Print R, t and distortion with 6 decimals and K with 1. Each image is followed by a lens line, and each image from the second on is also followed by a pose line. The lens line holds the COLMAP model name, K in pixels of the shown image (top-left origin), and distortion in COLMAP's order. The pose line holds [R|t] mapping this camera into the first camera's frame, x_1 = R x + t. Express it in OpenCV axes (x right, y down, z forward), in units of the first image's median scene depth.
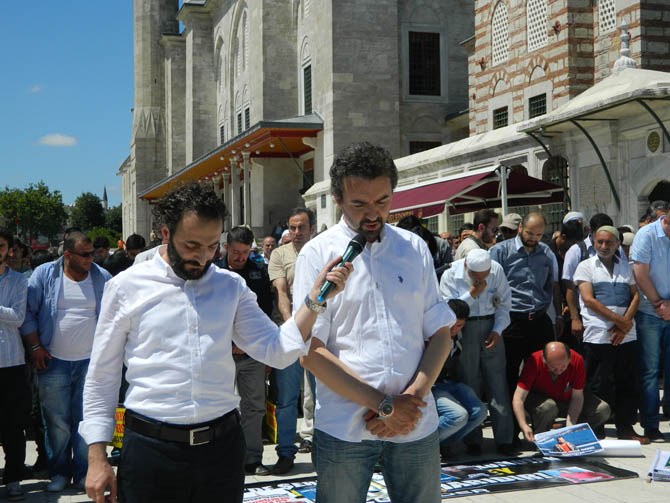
lens RADIAL K [[1065.4, 0, 335.0], [0, 1065.4, 251.5], [0, 0, 1]] dist [0.007868, 0.099210]
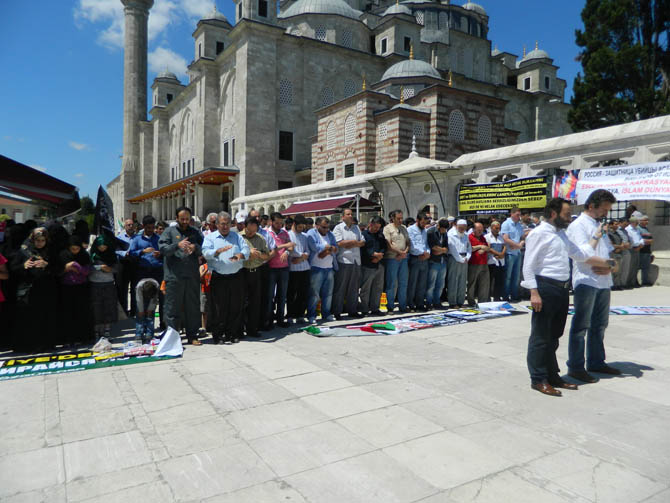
lens RADIAL K [[486.3, 0, 335.0], [0, 486.3, 251.5], [0, 0, 1]] dist [0.023423, -0.003857]
pose [[0.969125, 0.021373, 0.245643, -0.075079], [-0.031080, 0.998879, 0.035706, 0.003589], [-0.244604, -0.042238, 0.968703, -0.010659]]
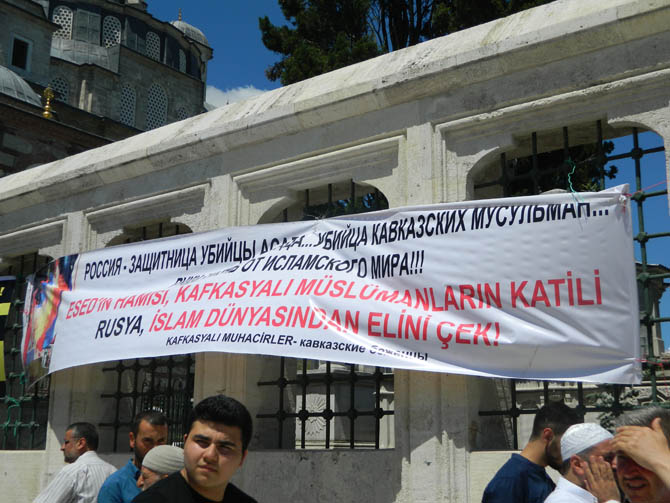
lens RADIAL K [[906.5, 0, 335.0], [0, 906.5, 251.5], [0, 0, 1]] dist [-0.015846, 0.054190]
pose [[0.810309, 0.149705, 0.566558, 0.103389], [-0.022156, 0.973953, -0.225664, -0.005820], [-0.585584, 0.170305, 0.792519, 0.096356]]
